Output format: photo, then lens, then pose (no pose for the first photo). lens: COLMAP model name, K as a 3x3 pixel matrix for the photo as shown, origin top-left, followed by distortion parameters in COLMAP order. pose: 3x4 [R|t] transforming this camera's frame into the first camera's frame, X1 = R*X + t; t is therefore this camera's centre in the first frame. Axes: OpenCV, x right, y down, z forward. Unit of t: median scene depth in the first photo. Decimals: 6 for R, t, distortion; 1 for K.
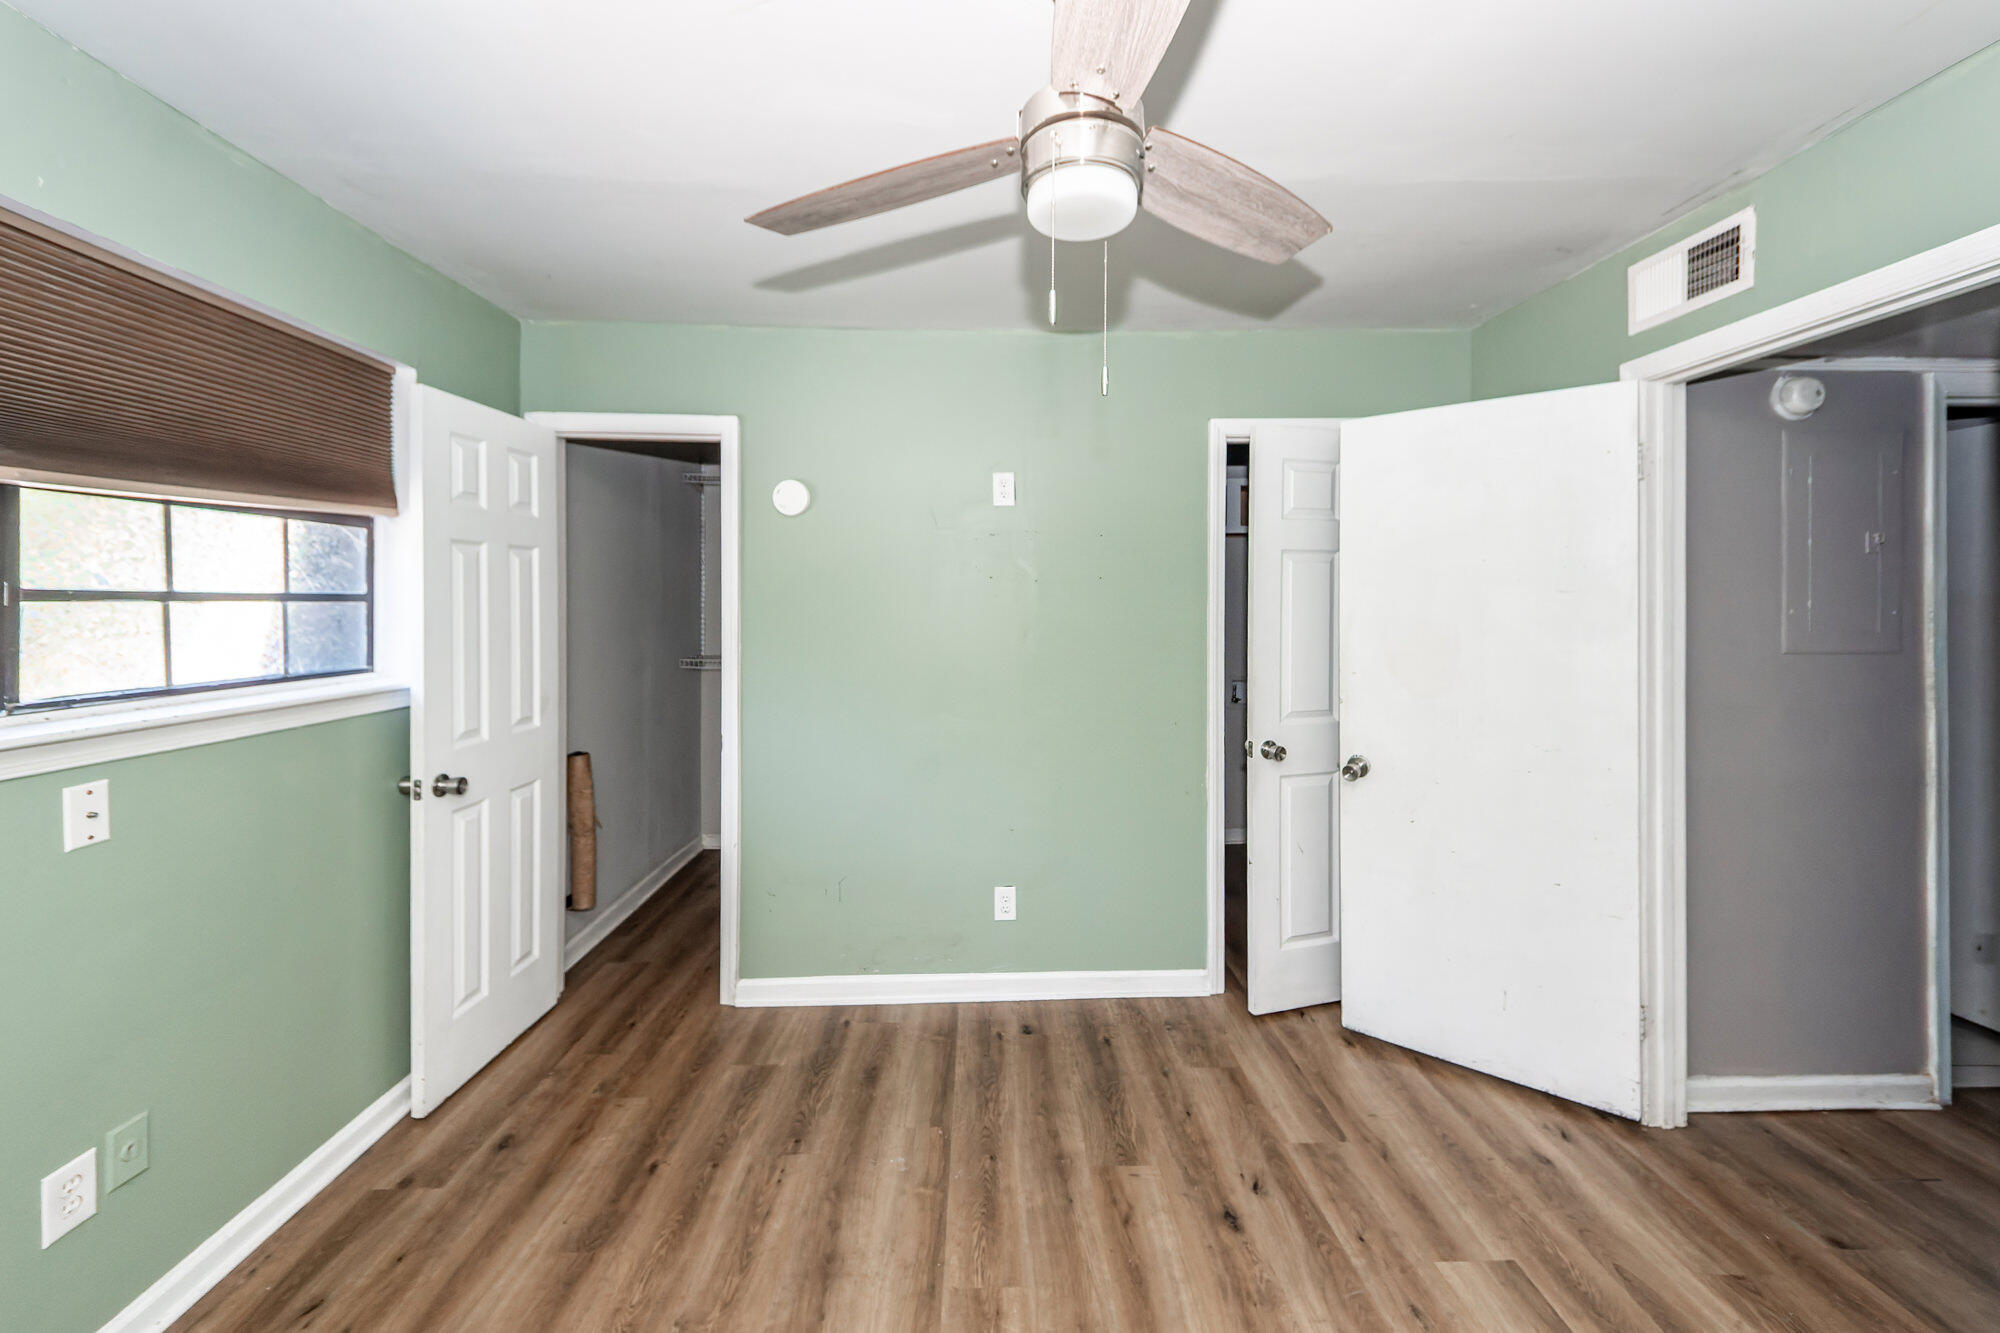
lens RADIAL K [[808.2, 0, 978.5], [0, 808.2, 599.0], [0, 0, 1]] dist [0.020809, -0.005380]
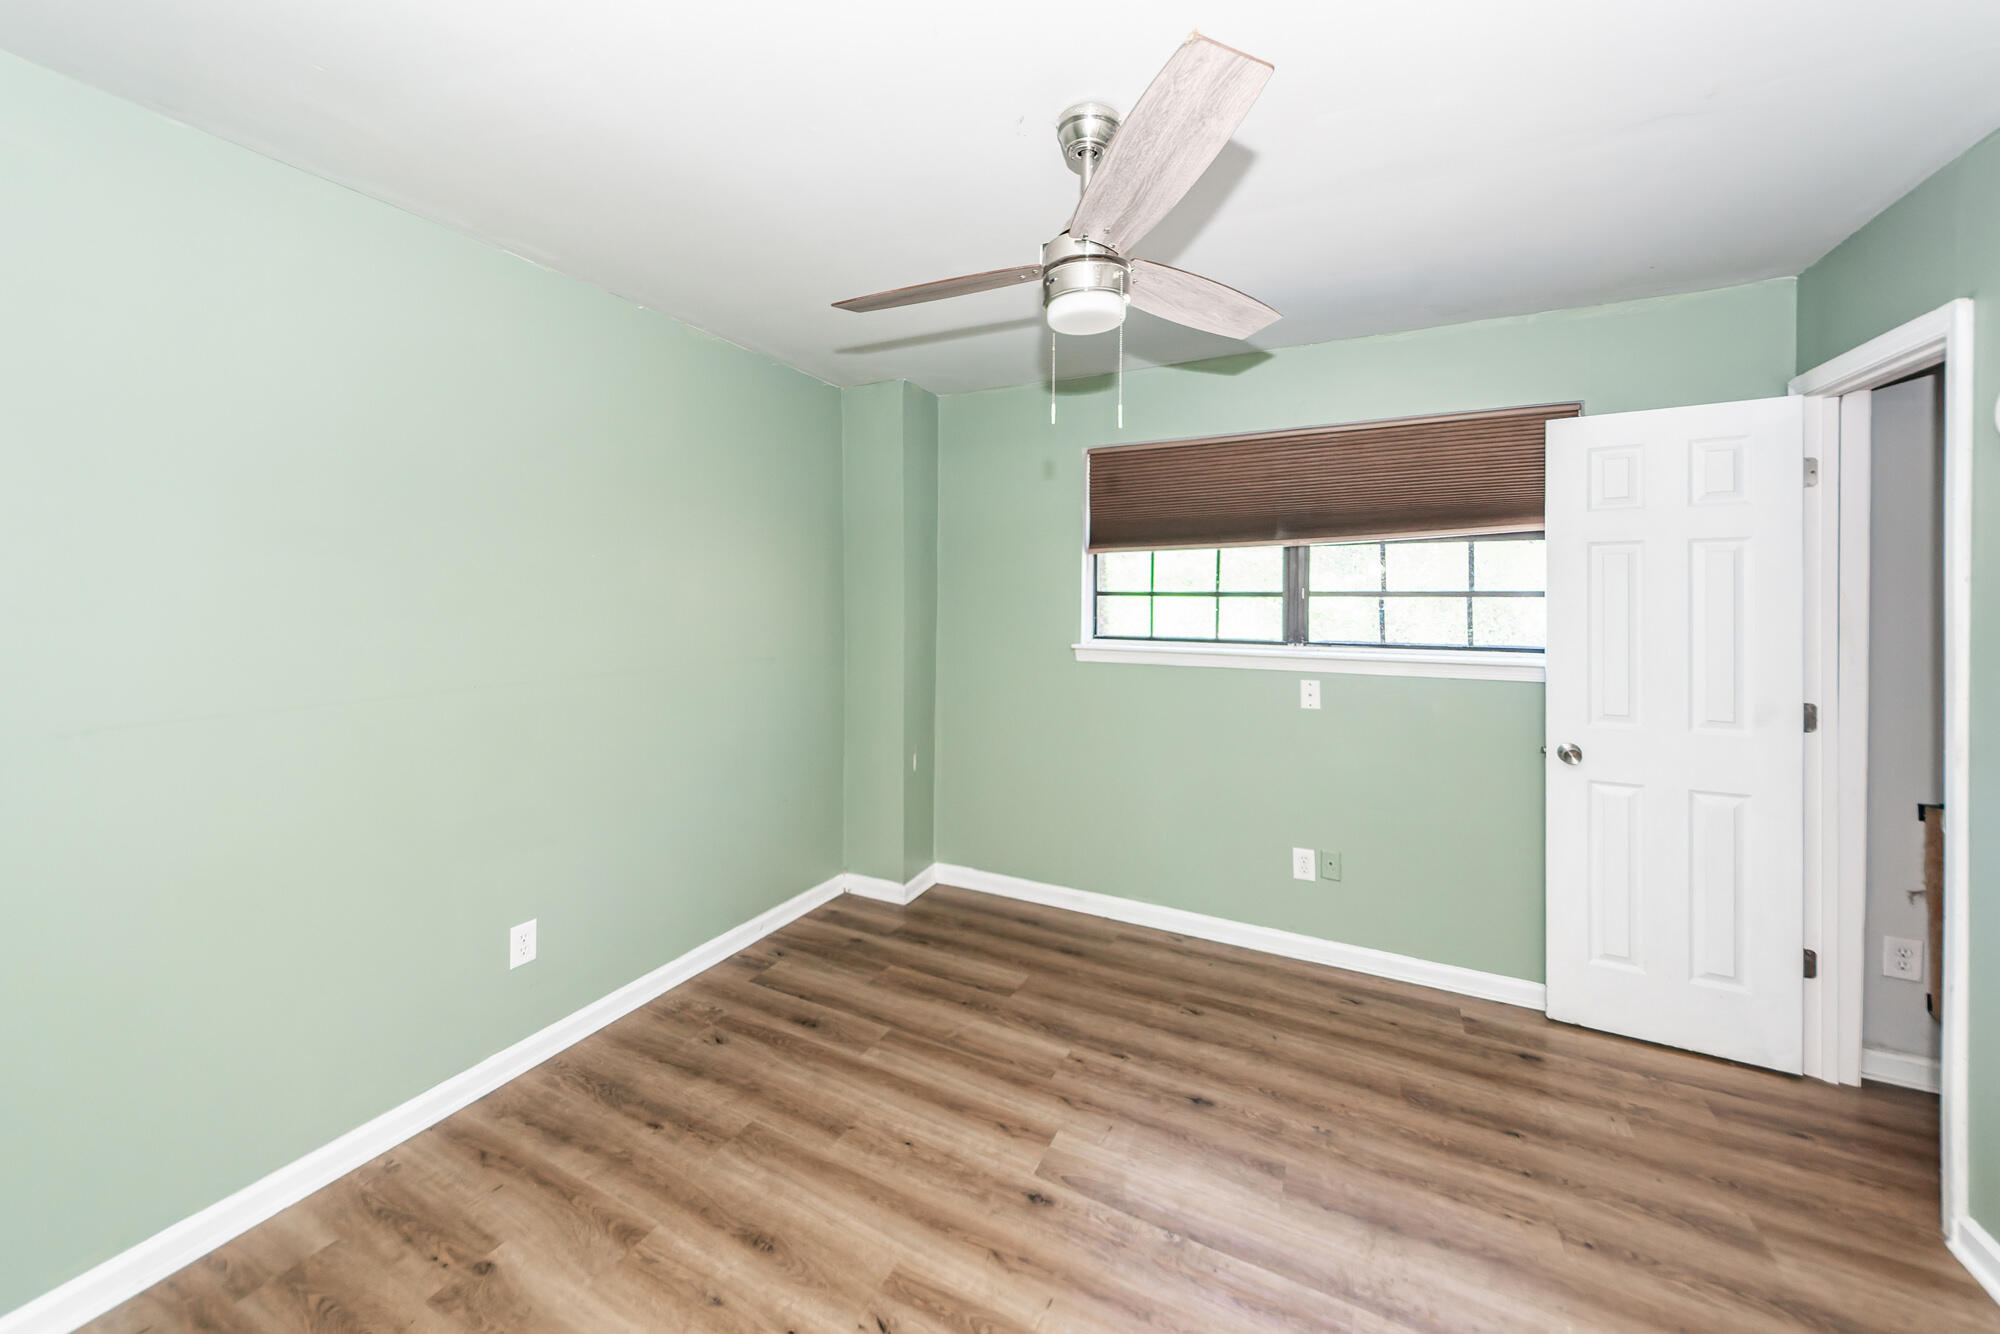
lens RADIAL K [[808.2, 0, 978.5], [0, 808.2, 599.5], [0, 0, 1]] dist [0.020809, -0.005380]
pose [[-0.499929, 0.001380, -0.866066, 0.888588], [-0.000475, 0.999998, 0.001868, 0.004897], [0.866066, 0.001345, -0.499927, 0.960021]]
